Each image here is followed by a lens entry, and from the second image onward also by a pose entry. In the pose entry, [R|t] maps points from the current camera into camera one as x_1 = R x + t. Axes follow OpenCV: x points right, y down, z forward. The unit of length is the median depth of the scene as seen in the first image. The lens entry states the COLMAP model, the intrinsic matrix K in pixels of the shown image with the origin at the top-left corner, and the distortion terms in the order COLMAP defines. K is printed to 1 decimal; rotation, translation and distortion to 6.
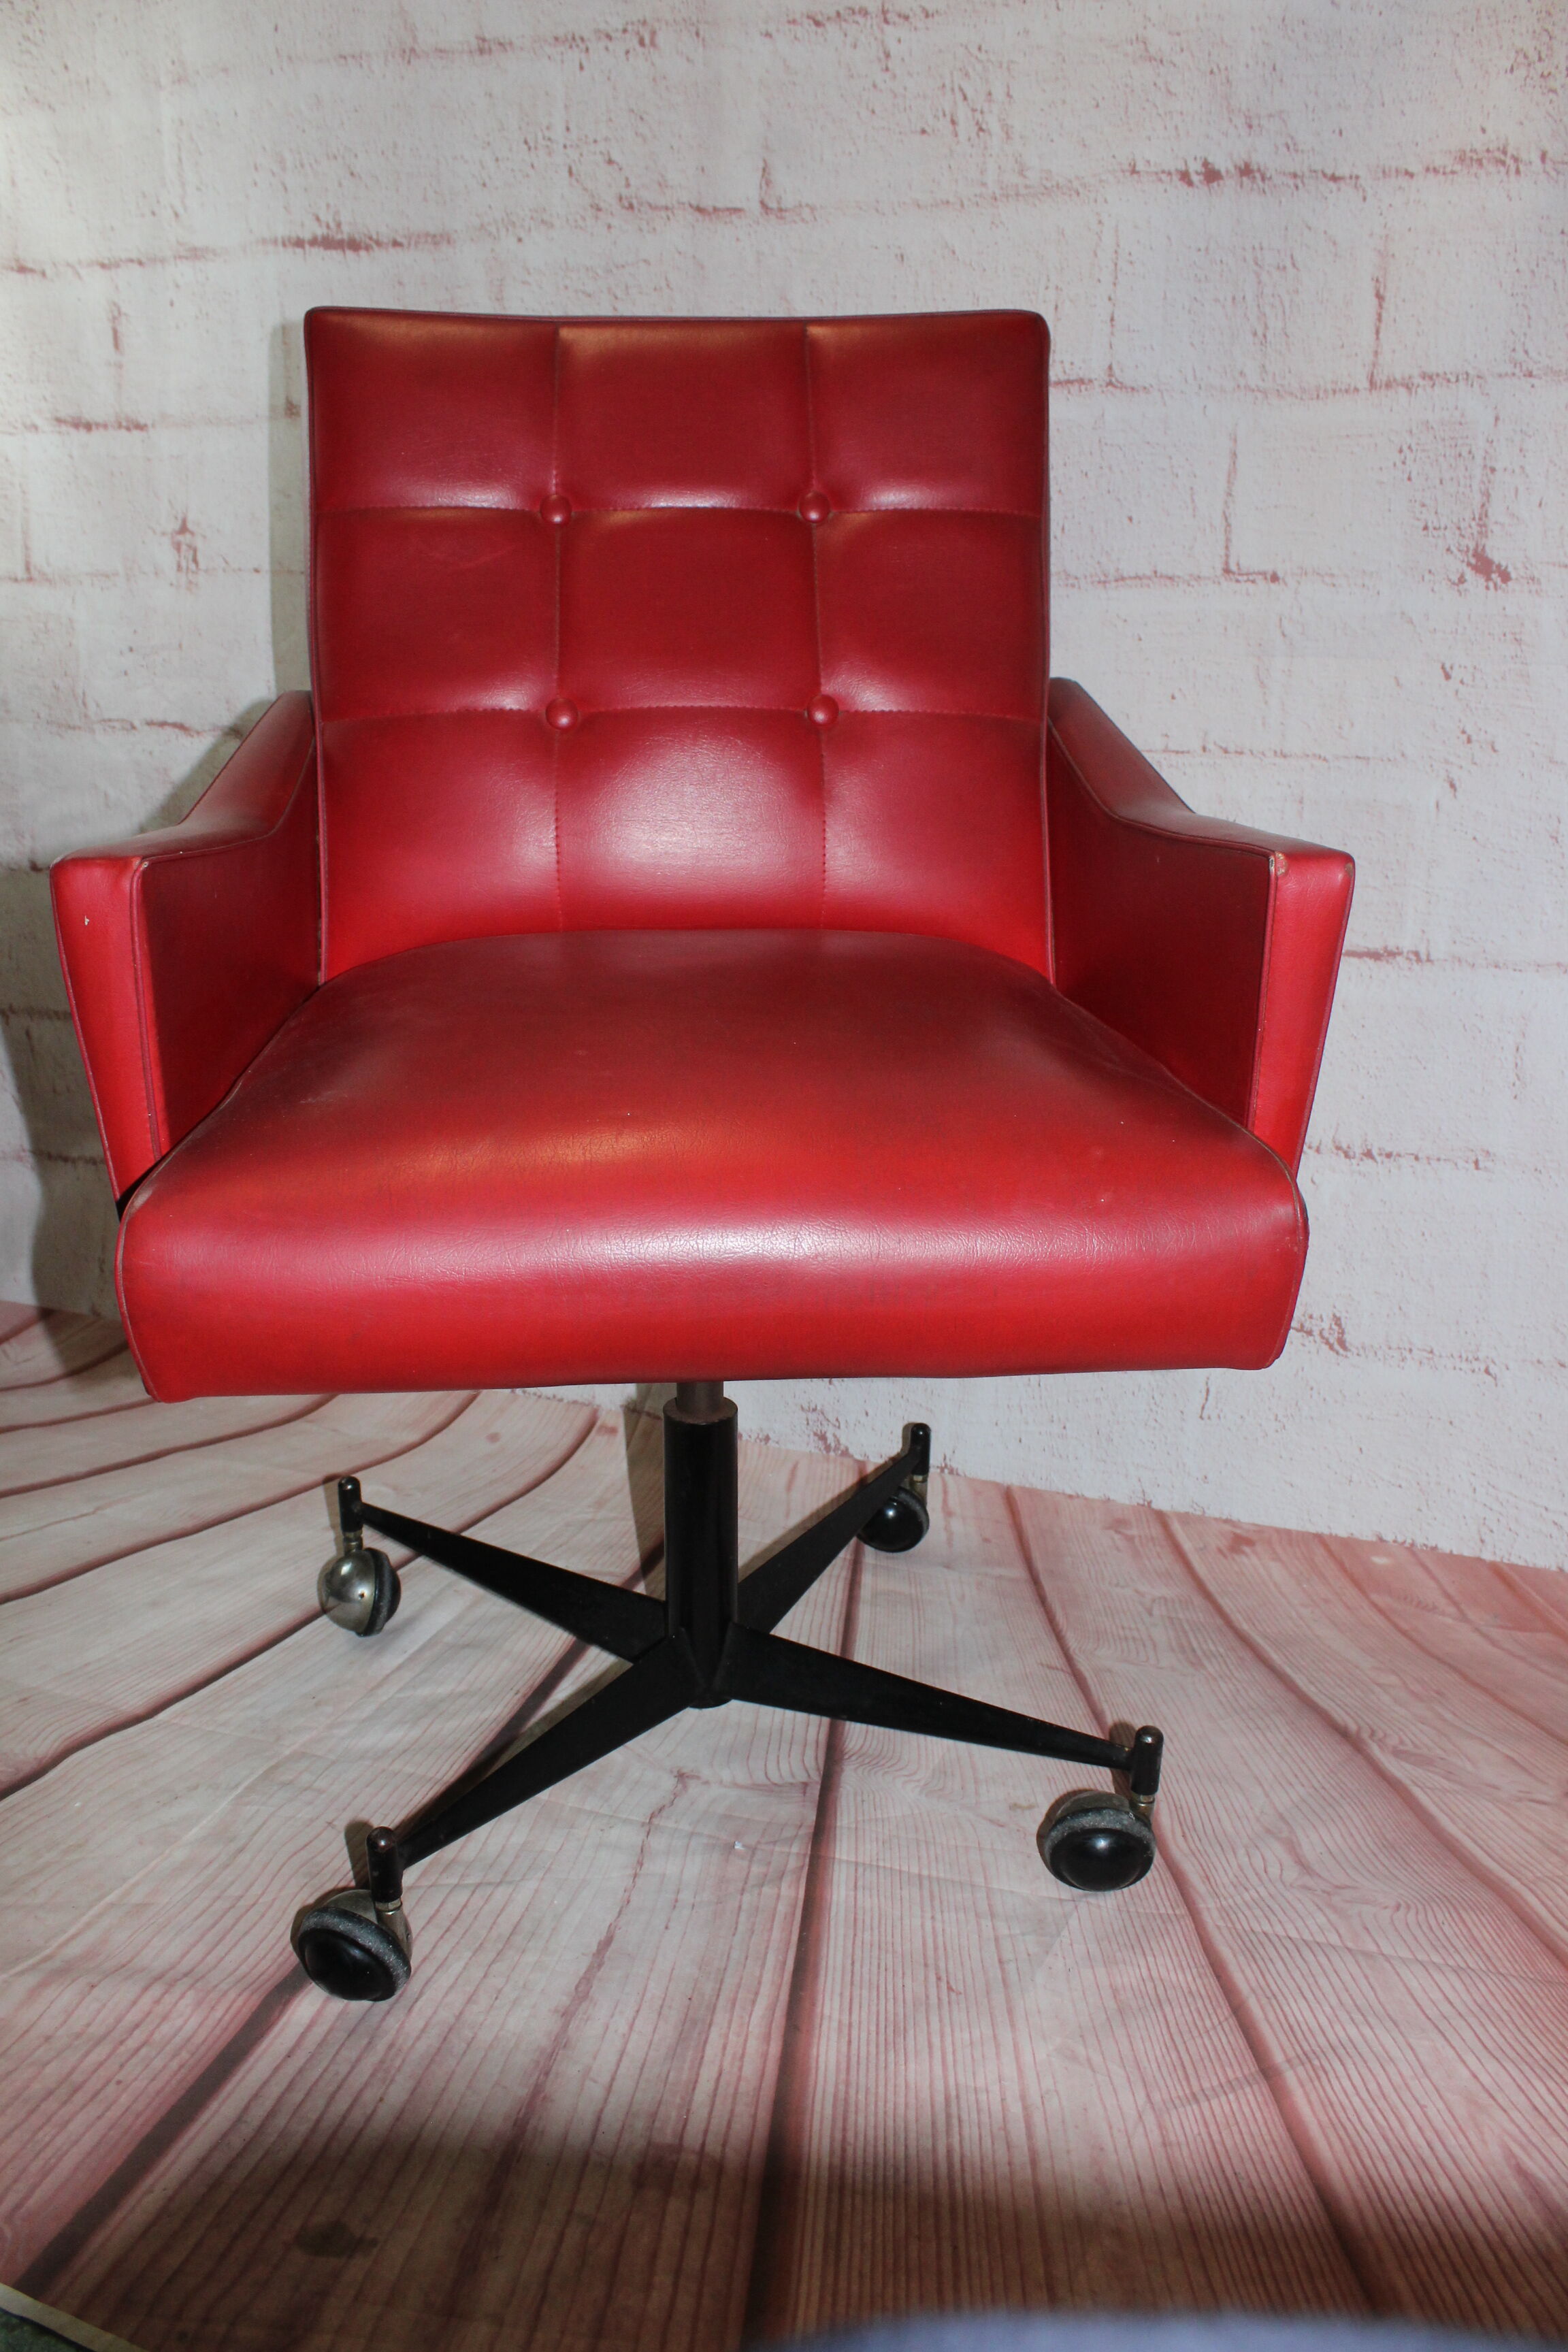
lens RADIAL K [[1948.7, 0, 784.0], [0, 1948.7, 1176.0], [0, 0, 1]] dist [-0.160289, 0.136795]
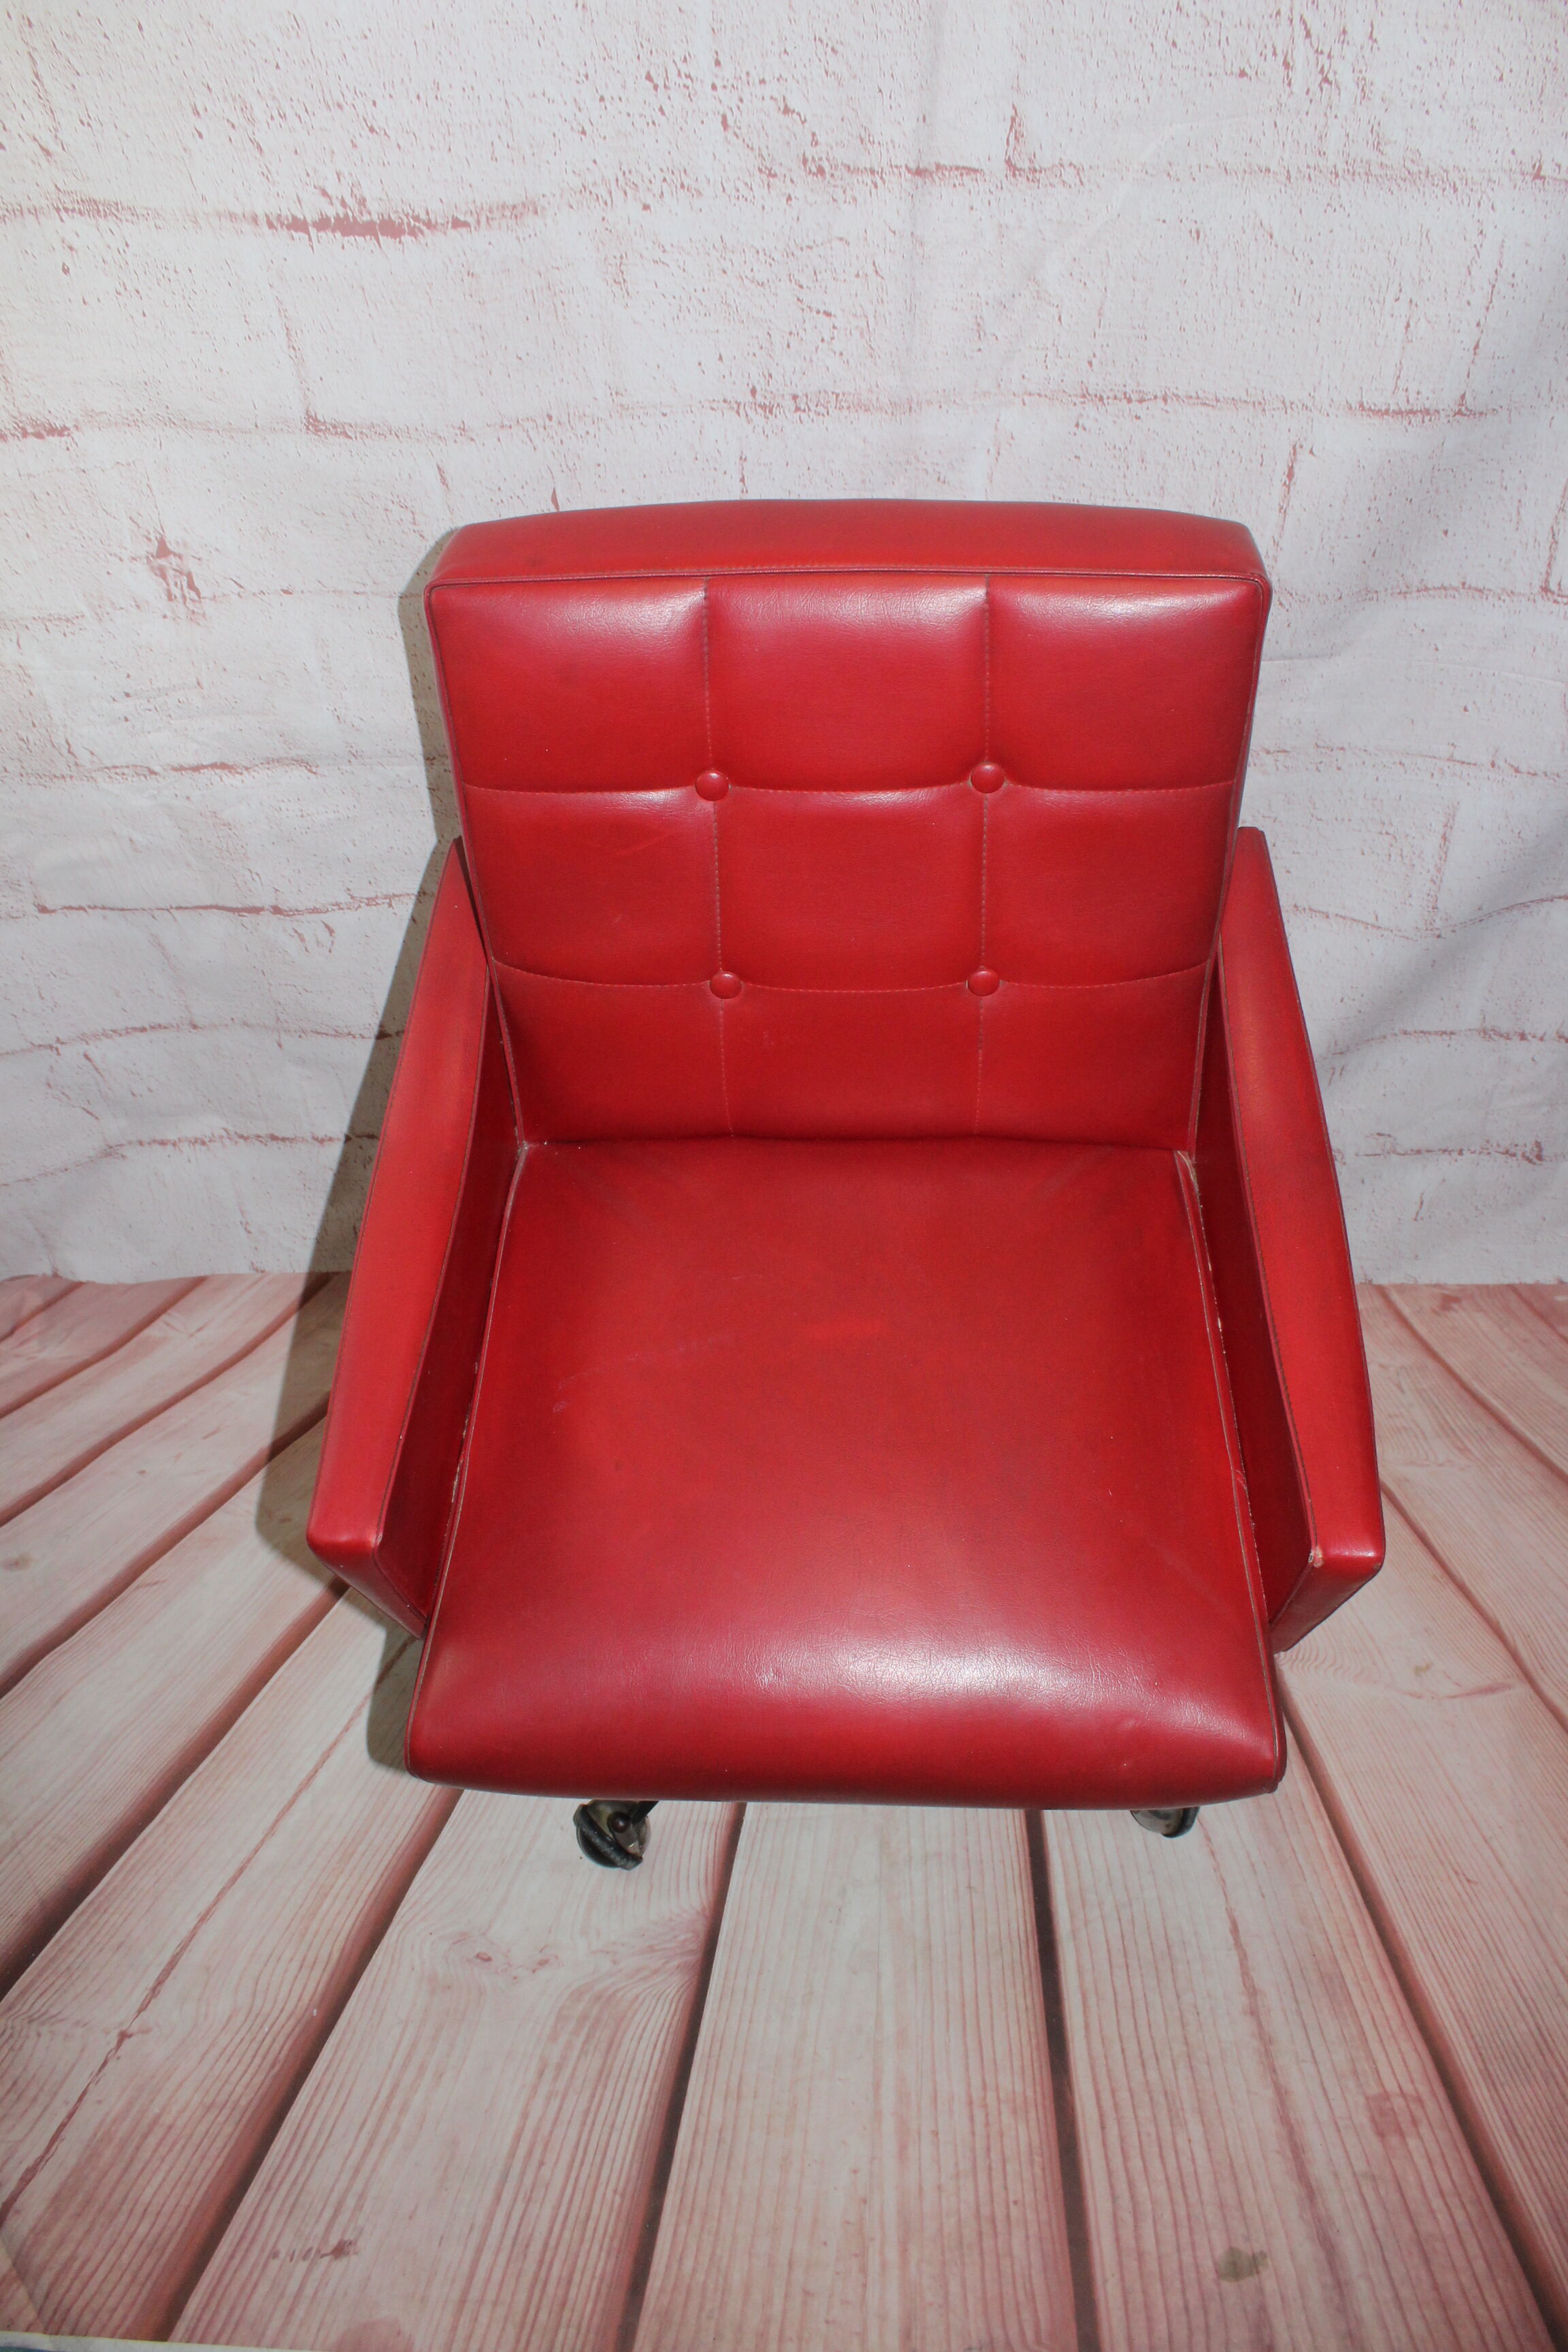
lens RADIAL K [[1948.7, 0, 784.0], [0, 1948.7, 1176.0], [0, 0, 1]] dist [-0.160289, 0.136795]
pose [[0.934799, -0.308120, 0.176673, -0.359473], [0.139052, 0.775201, 0.616221, -0.702227], [-0.326827, -0.551476, 0.767502, 0.259423]]
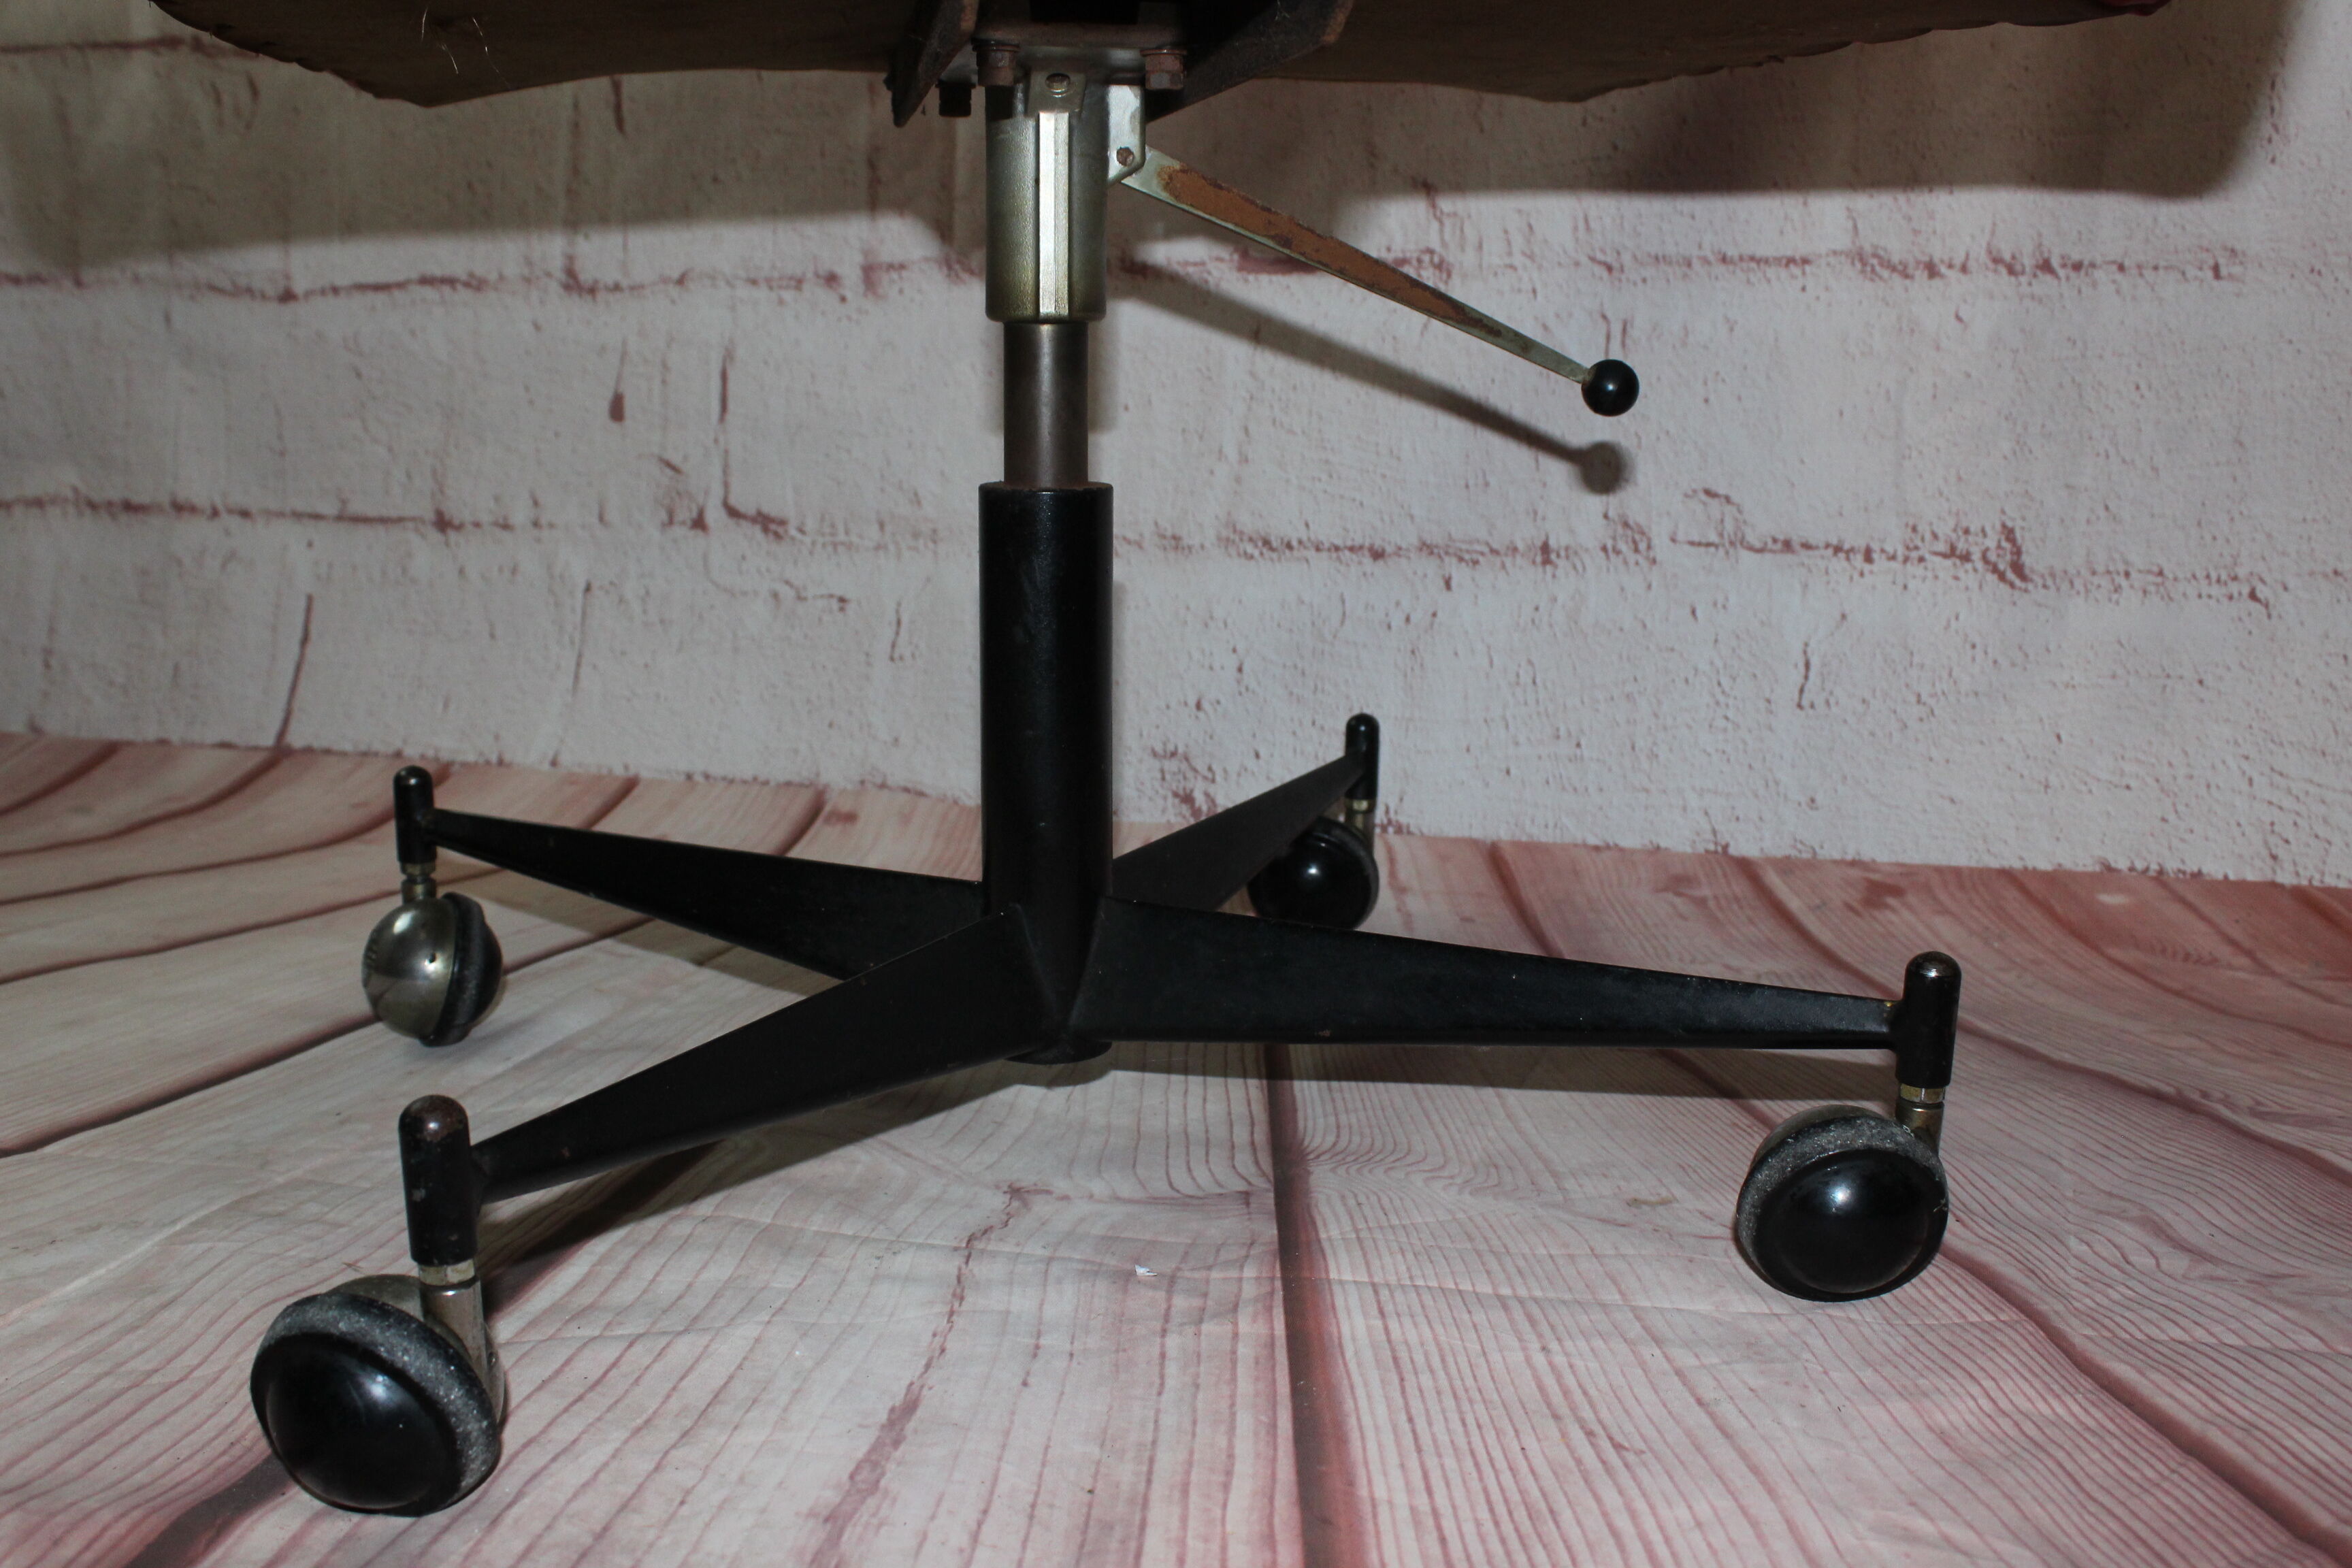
lens RADIAL K [[2271.6, 0, 1167.2], [0, 2271.6, 793.8], [0, 0, 1]] dist [-0.151133, 0.175141]
pose [[0.996540, -0.018918, 0.080933, -0.052668], [0.025772, 0.996090, -0.084503, 0.222096], [-0.079018, 0.086296, 0.993131, 0.305852]]
